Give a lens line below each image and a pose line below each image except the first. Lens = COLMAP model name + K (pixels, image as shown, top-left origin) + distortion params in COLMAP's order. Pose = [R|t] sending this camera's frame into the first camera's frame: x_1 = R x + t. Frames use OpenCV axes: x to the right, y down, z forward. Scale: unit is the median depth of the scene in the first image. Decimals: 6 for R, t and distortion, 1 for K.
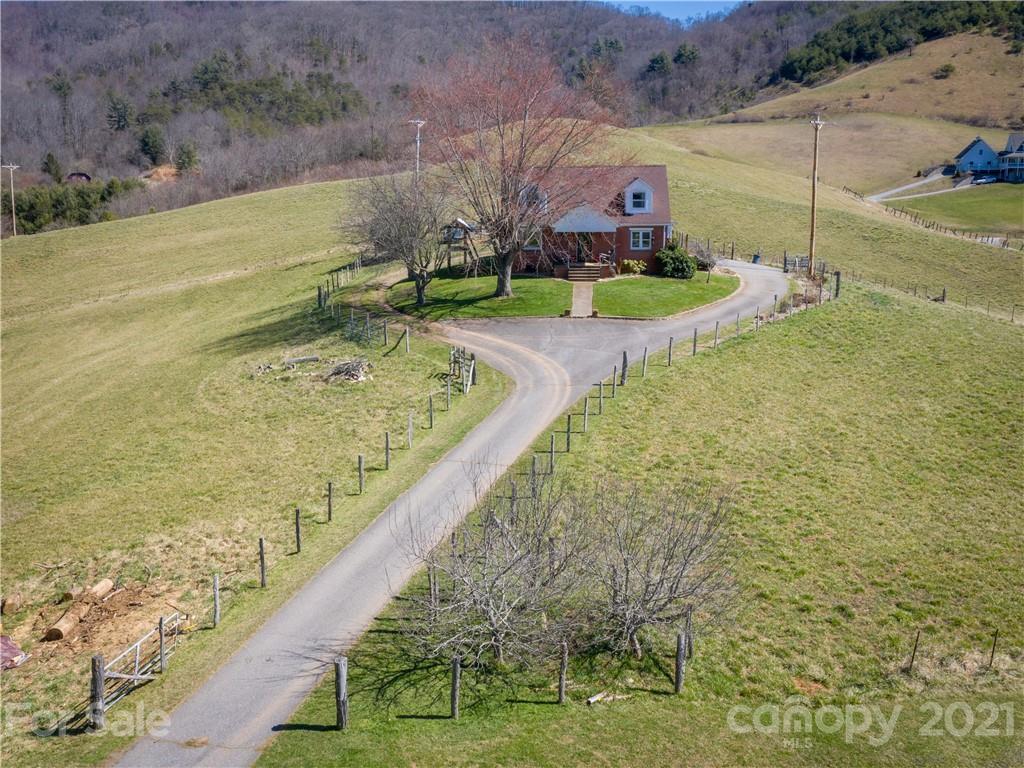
lens RADIAL K [[1015.8, 0, 512.0], [0, 1015.8, 384.0], [0, 0, 1]] dist [-0.018047, -0.003977]
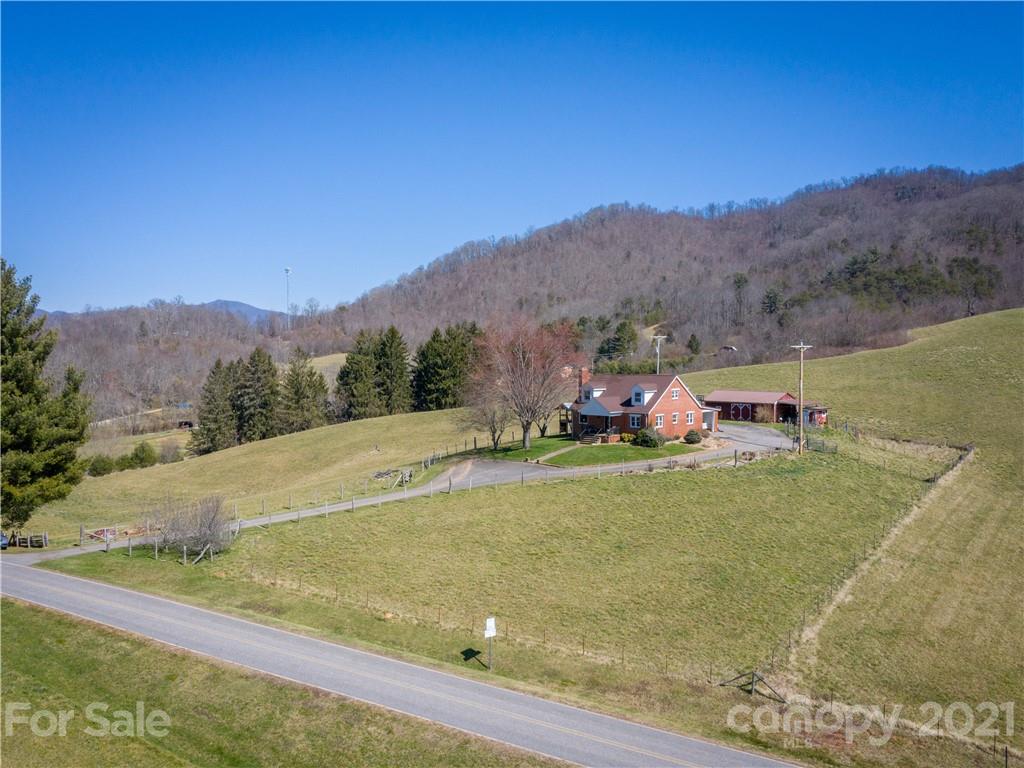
lens RADIAL K [[872.9, 0, 512.0], [0, 872.9, 384.0], [0, 0, 1]] dist [-0.011594, 0.005132]
pose [[0.761175, 0.028674, -0.647912, 0.871885], [-0.130195, 0.985441, -0.109343, -0.023531], [0.635344, 0.167584, 0.753826, -0.180308]]
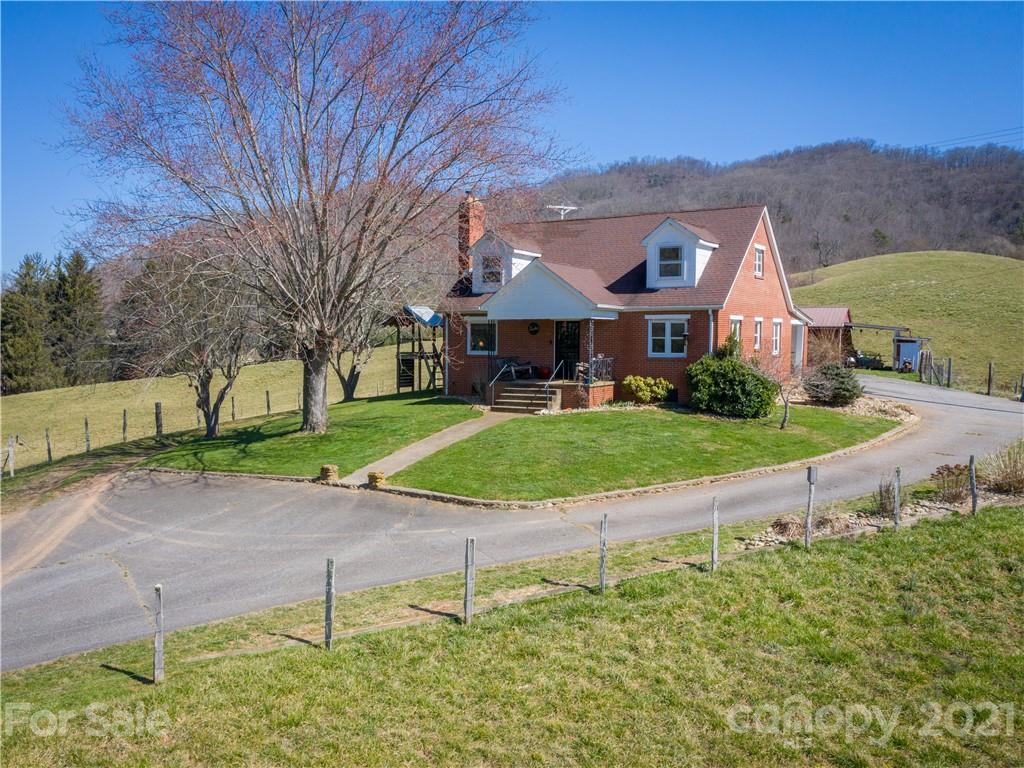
lens RADIAL K [[910.5, 0, 459.2], [0, 910.5, 386.0], [0, 0, 1]] dist [-0.012587, -0.010107]
pose [[0.878909, 0.033605, -0.475804, 0.251493], [-0.099740, 0.988412, -0.114432, -0.056000], [0.466445, 0.148032, 0.872076, 0.557986]]
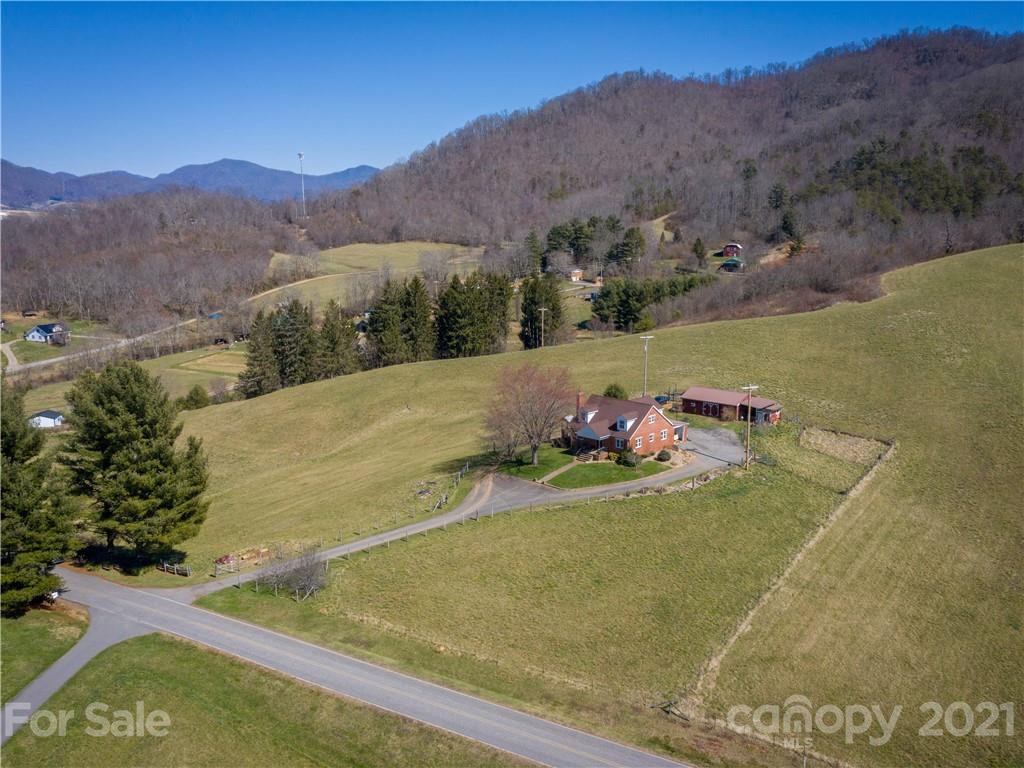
lens RADIAL K [[857.5, 0, 535.4], [0, 857.5, 384.4], [0, 0, 1]] dist [-0.008827, -0.001295]
pose [[0.768628, 0.120842, -0.628179, 1.073467], [-0.125933, 0.991363, 0.036618, -0.302770], [0.627178, 0.050963, 0.777207, -0.469600]]
